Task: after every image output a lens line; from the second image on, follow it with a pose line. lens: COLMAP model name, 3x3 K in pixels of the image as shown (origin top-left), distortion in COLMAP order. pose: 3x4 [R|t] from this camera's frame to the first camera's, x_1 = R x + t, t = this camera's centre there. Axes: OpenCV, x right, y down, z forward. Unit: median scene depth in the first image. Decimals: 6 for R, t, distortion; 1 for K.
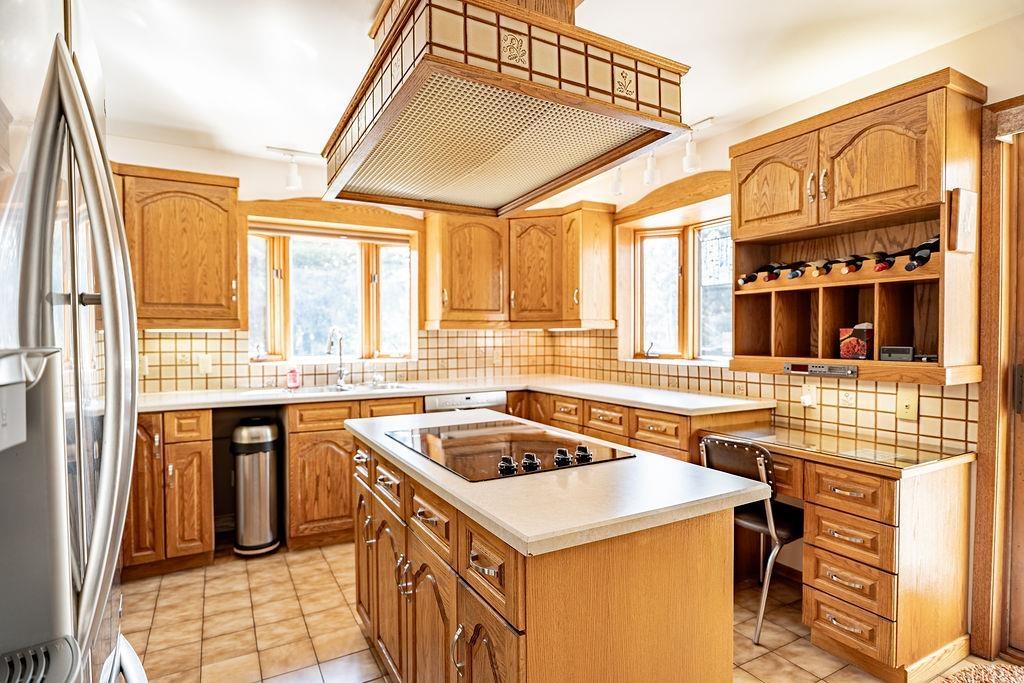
lens RADIAL K [[523.2, 0, 512.0], [0, 523.2, 341.5], [0, 0, 1]] dist [-0.009489, -0.000724]
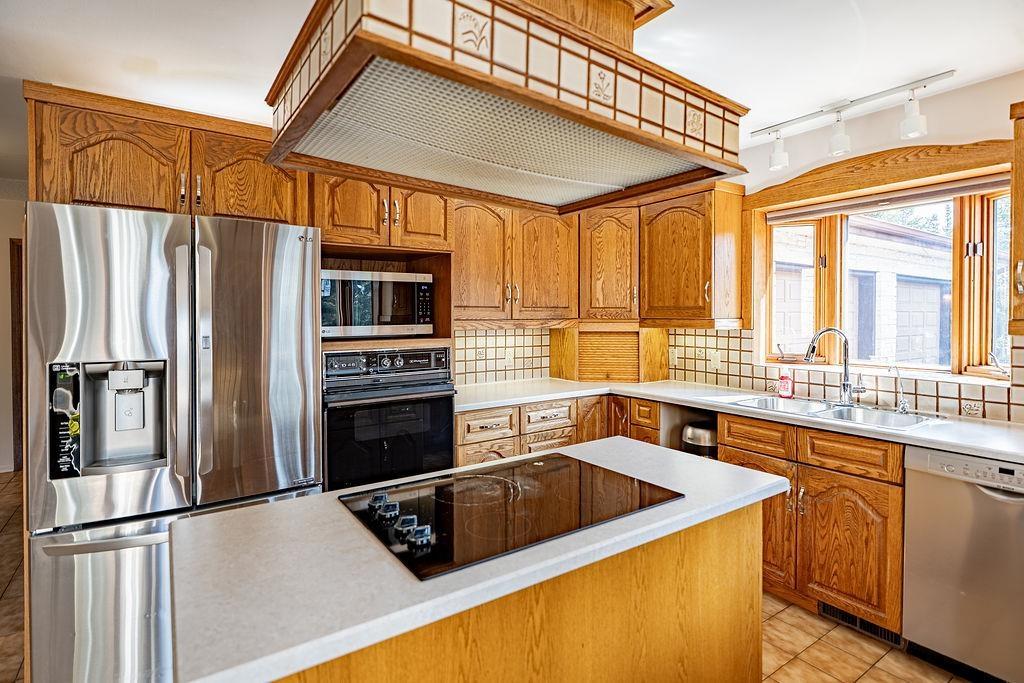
lens RADIAL K [[516.9, 0, 514.8], [0, 516.9, 317.4], [0, 0, 1]] dist [-0.000237, -0.000102]
pose [[0.098617, 0.011817, -0.995055, 0.626576], [-0.010349, 0.999888, 0.010849, -0.077031], [0.995072, 0.009228, 0.098728, 0.745143]]
